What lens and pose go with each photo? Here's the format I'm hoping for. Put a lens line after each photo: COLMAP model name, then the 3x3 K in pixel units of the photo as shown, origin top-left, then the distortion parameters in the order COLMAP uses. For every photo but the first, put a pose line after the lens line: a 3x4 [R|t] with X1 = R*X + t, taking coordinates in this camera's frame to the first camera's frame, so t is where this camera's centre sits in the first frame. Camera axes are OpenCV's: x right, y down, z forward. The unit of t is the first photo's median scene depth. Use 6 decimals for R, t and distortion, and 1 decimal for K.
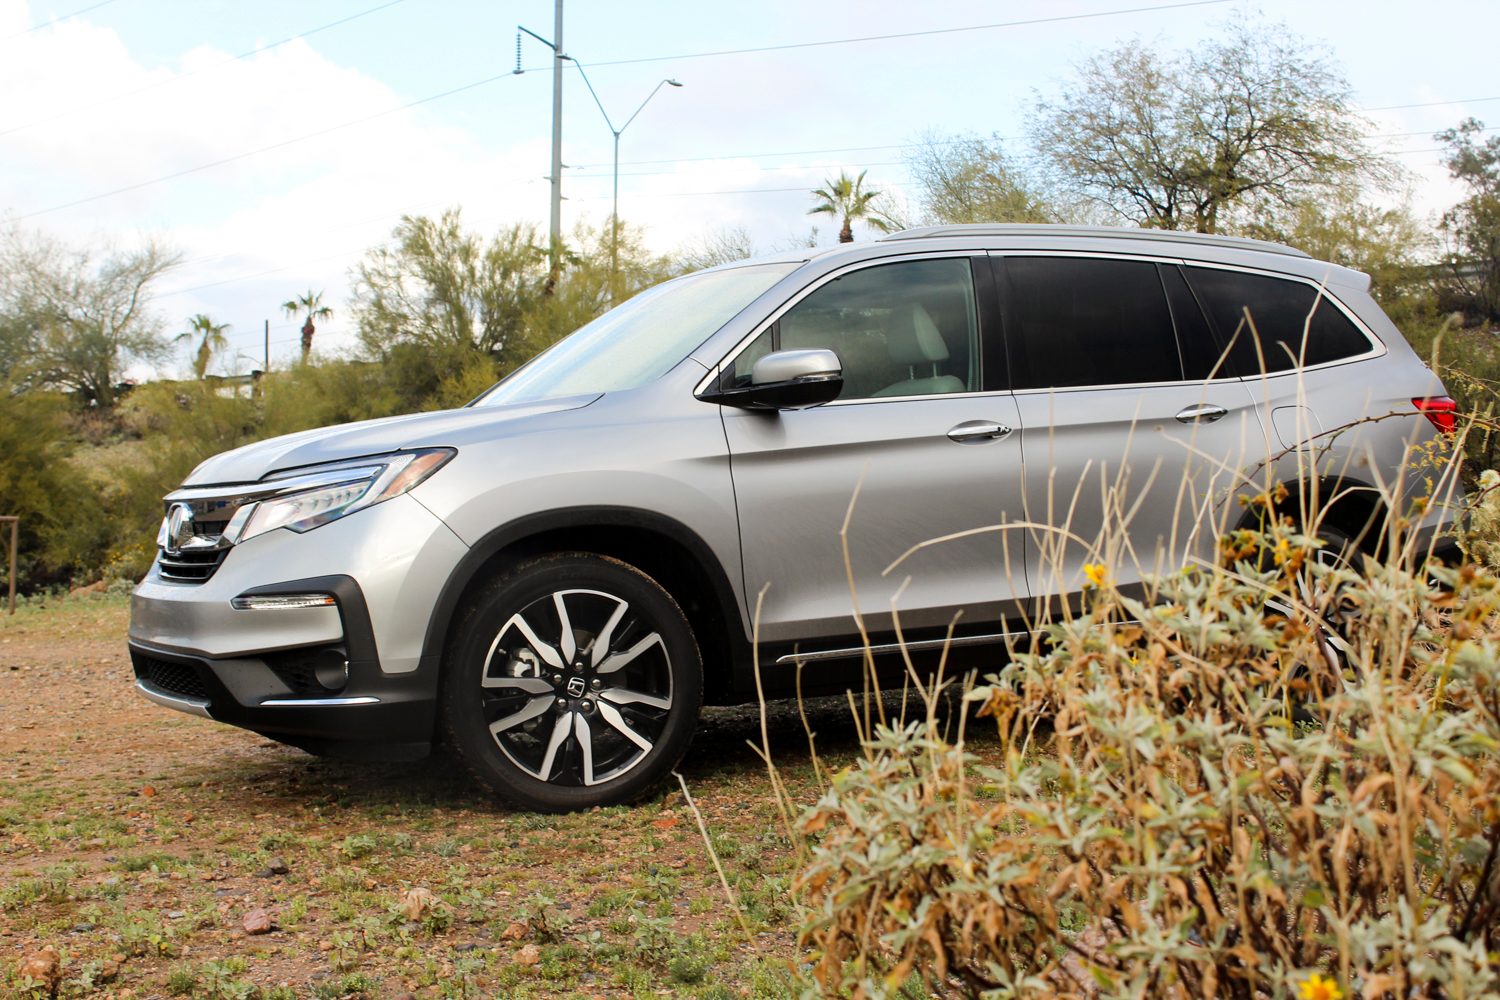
lens RADIAL K [[1982.5, 0, 746.1], [0, 1982.5, 497.9], [0, 0, 1]] dist [-0.042342, 0.000000]
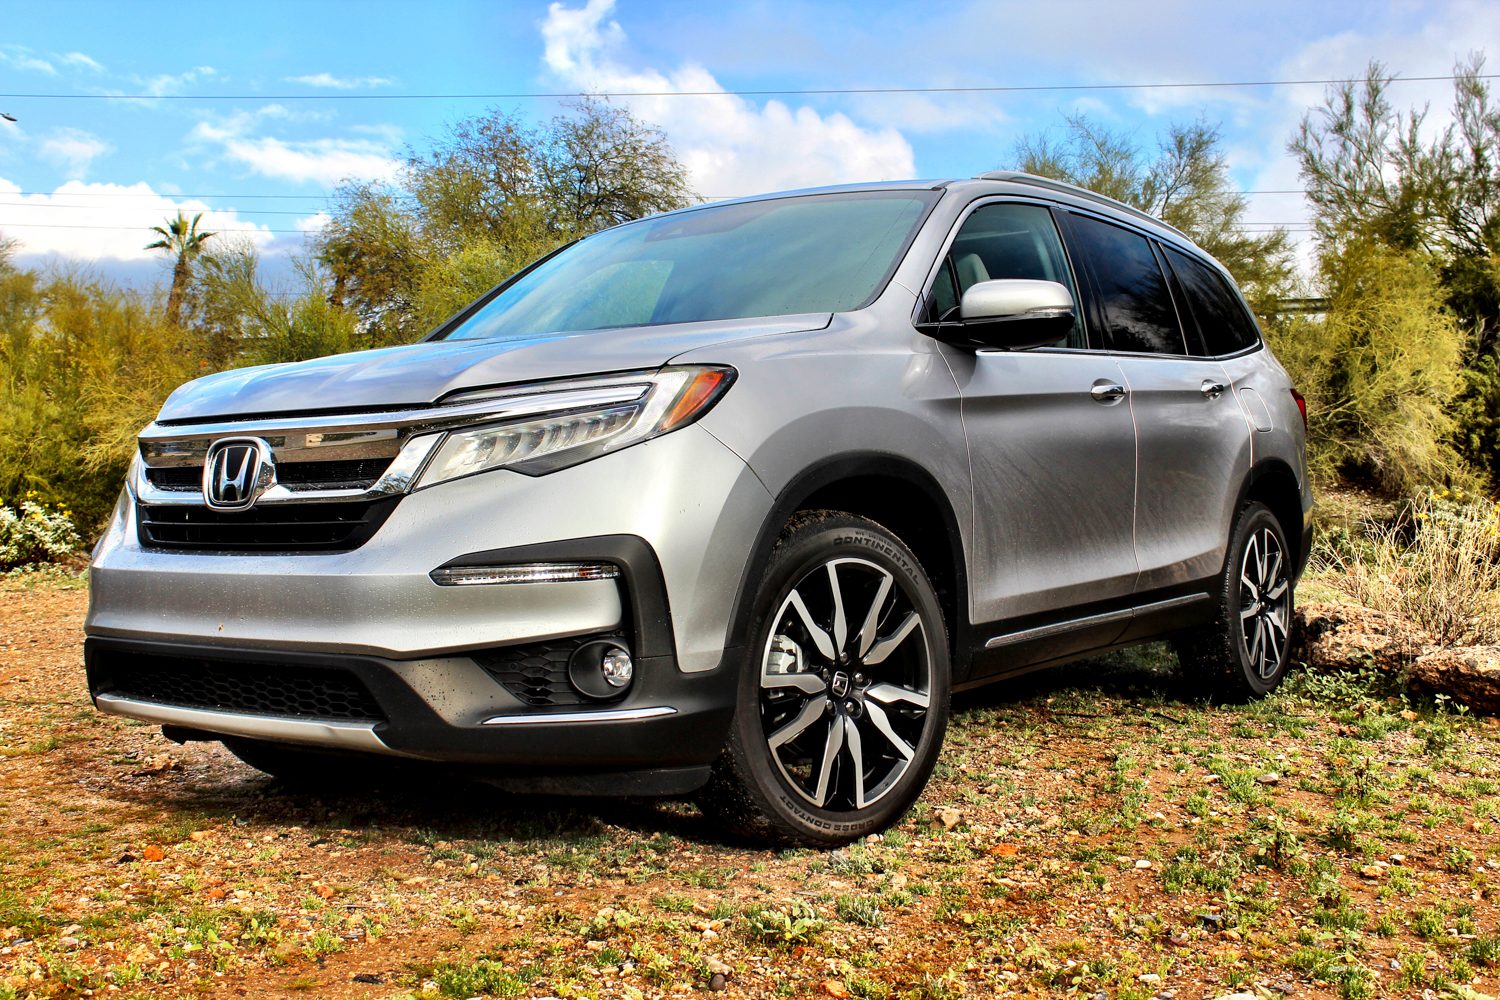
lens RADIAL K [[1634.2, 0, 751.1], [0, 1634.2, 502.4], [0, 0, 1]] dist [-0.100082, 0.000000]
pose [[0.902551, 0.015285, 0.430311, -0.381809], [-0.011594, 0.999870, -0.011200, 0.030722], [-0.430426, 0.005119, 0.902611, 0.420252]]
